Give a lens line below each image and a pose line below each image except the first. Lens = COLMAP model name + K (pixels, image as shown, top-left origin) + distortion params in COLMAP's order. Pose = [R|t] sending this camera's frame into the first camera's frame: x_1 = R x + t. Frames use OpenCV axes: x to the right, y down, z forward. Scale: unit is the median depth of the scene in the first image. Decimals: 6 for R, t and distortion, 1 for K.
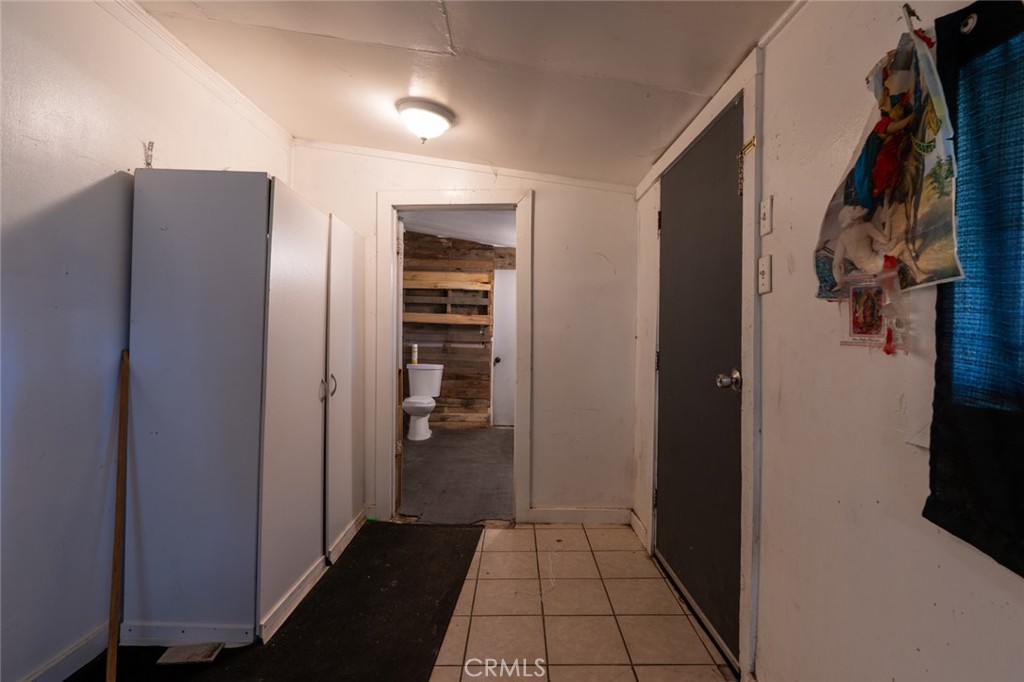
lens RADIAL K [[477.5, 0, 516.4], [0, 477.5, 339.4], [0, 0, 1]] dist [-0.008257, 0.003319]
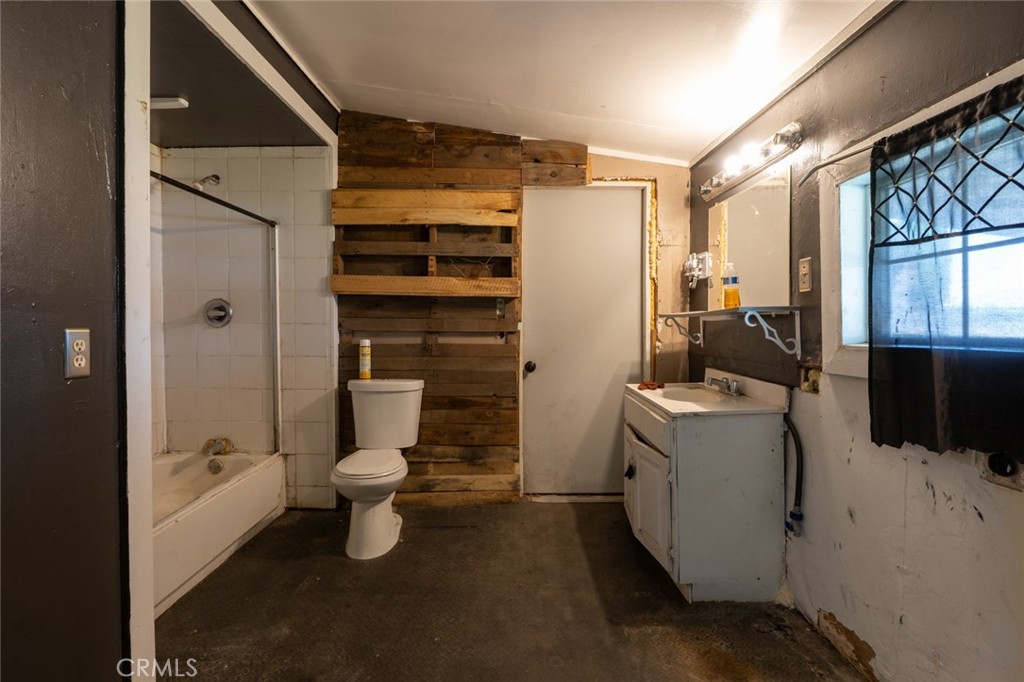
lens RADIAL K [[477.5, 0, 507.6], [0, 477.5, 336.4], [0, 0, 1]] dist [-0.008257, 0.003319]
pose [[0.999605, -0.020197, 0.019547, -0.074782], [0.019954, 0.999722, 0.012577, 0.003686], [-0.019796, -0.012182, 0.999730, 0.503694]]
